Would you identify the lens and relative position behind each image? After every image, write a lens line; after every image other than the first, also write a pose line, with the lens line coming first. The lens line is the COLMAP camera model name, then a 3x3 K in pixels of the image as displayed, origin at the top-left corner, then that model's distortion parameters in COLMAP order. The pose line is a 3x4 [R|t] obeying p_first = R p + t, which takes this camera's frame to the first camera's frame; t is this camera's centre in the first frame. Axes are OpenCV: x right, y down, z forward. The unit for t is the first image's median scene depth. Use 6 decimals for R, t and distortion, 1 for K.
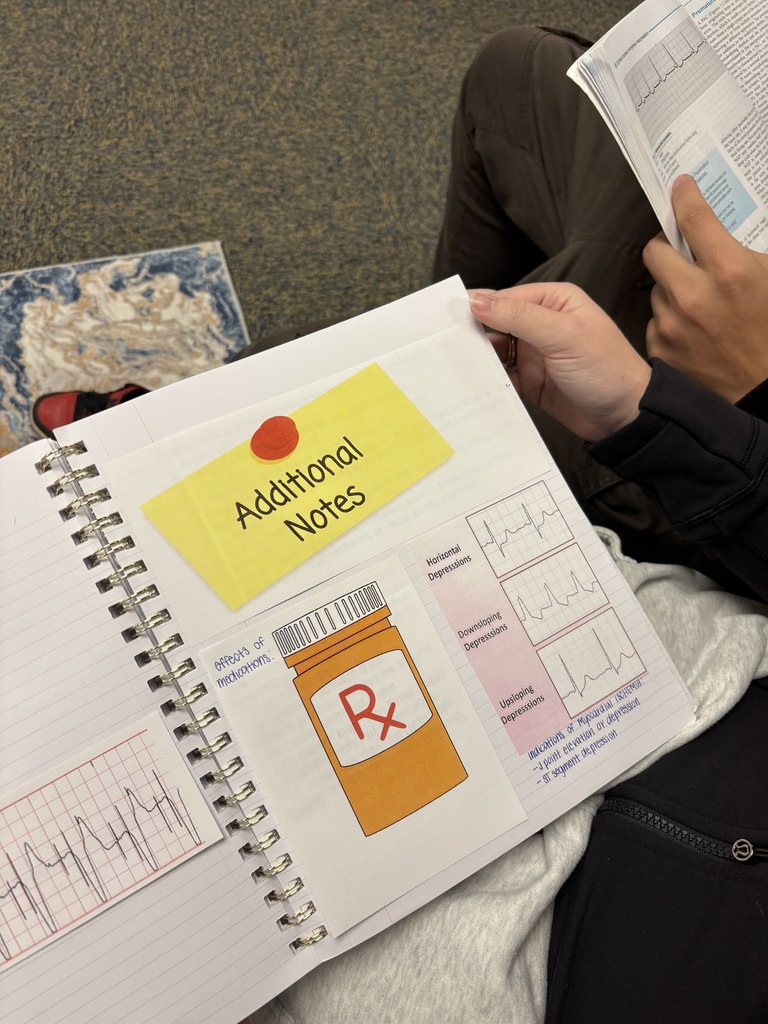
lens RADIAL K [[754.2, 0, 386.6], [0, 754.2, 516.7], [0, 0, 1]] dist [0.011694, 0.003690]
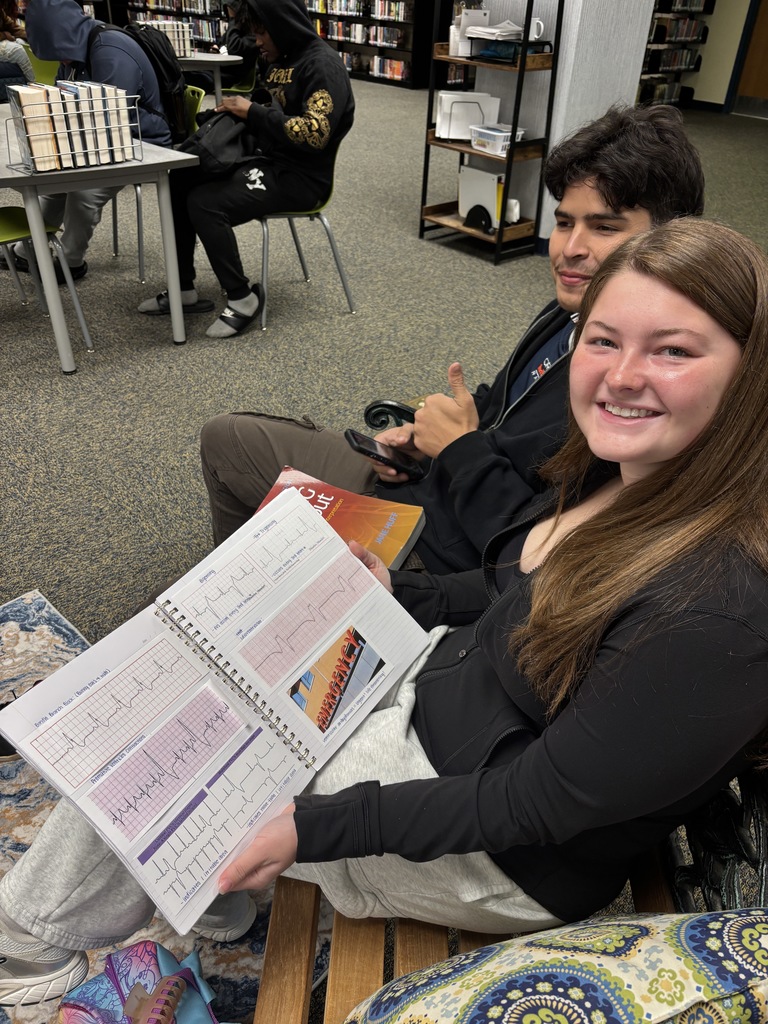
lens RADIAL K [[754.2, 0, 384.1], [0, 754.2, 511.8], [0, 0, 1]] dist [0.011694, 0.003690]
pose [[0.876507, -0.288375, 0.385456, -0.162229], [0.410258, 0.866381, -0.284731, 0.149683], [-0.251843, 0.407705, 0.877697, -0.383589]]
